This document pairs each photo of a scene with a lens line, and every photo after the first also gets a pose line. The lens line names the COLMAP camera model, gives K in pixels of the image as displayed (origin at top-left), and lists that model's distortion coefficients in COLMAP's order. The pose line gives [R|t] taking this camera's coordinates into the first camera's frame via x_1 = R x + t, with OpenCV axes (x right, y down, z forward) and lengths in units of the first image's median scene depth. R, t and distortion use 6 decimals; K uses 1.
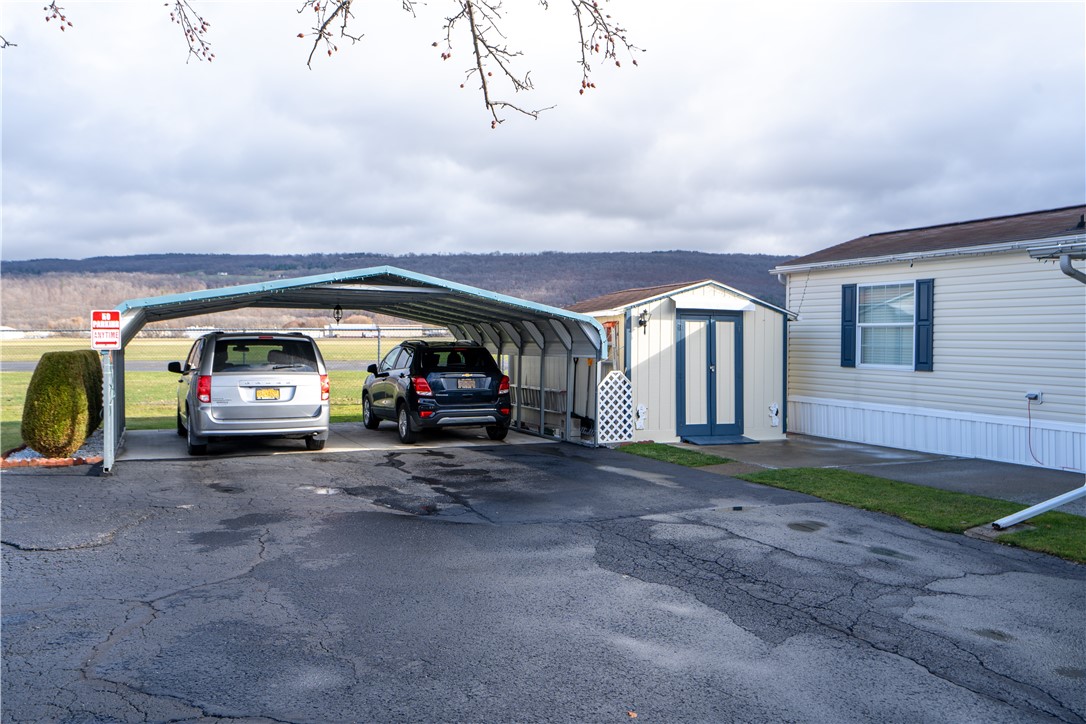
lens RADIAL K [[794.5, 0, 551.7], [0, 794.5, 348.0], [0, 0, 1]] dist [-0.028099, 0.005647]
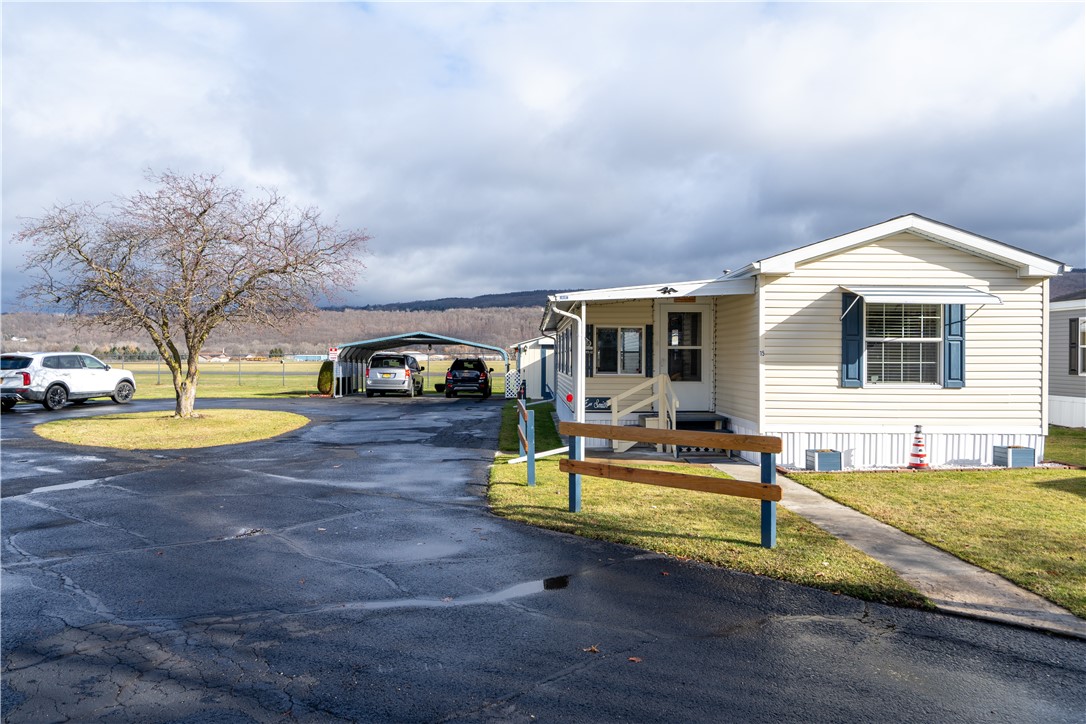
lens RADIAL K [[743.8, 0, 578.4], [0, 743.8, 382.1], [0, 0, 1]] dist [0.011618, -0.001048]
pose [[0.924603, 0.008987, -0.380825, 1.214652], [-0.003428, 0.999877, 0.015273, 0.033161], [0.380916, -0.012816, 0.924521, -1.154255]]
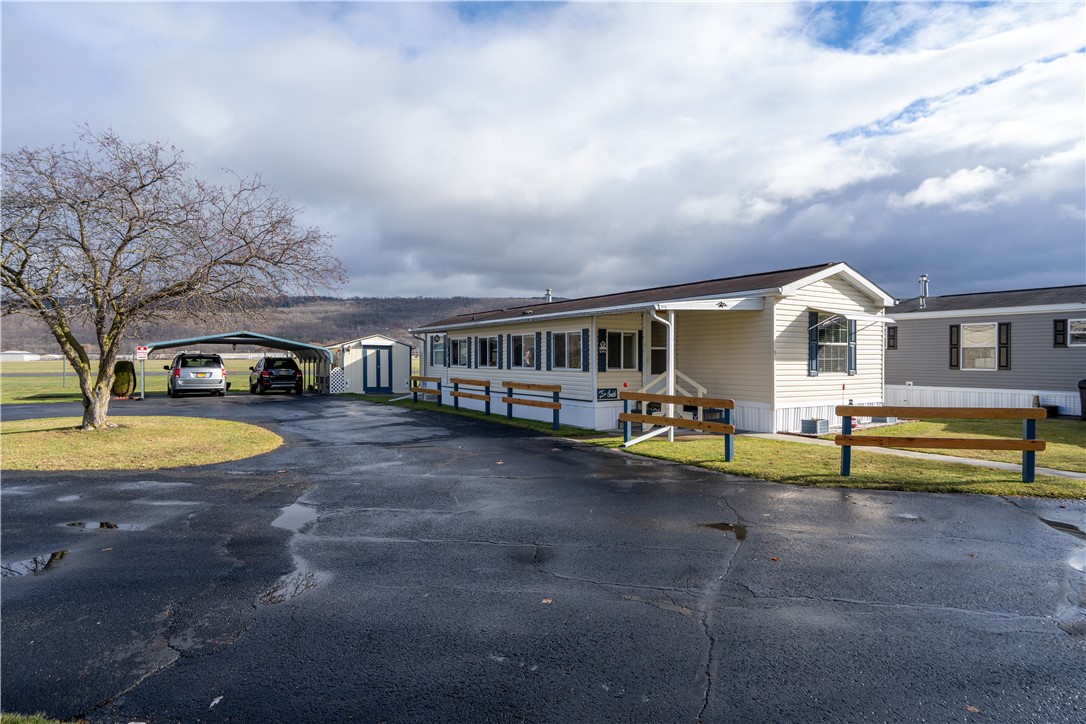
lens RADIAL K [[576.6, 0, 543.9], [0, 576.6, 361.0], [0, 0, 1]] dist [0.003837, -0.000370]
pose [[0.990435, -0.006218, 0.137842, 0.536527], [0.007557, 0.999929, -0.009191, 0.031614], [-0.137775, 0.010145, 0.990412, -1.148309]]
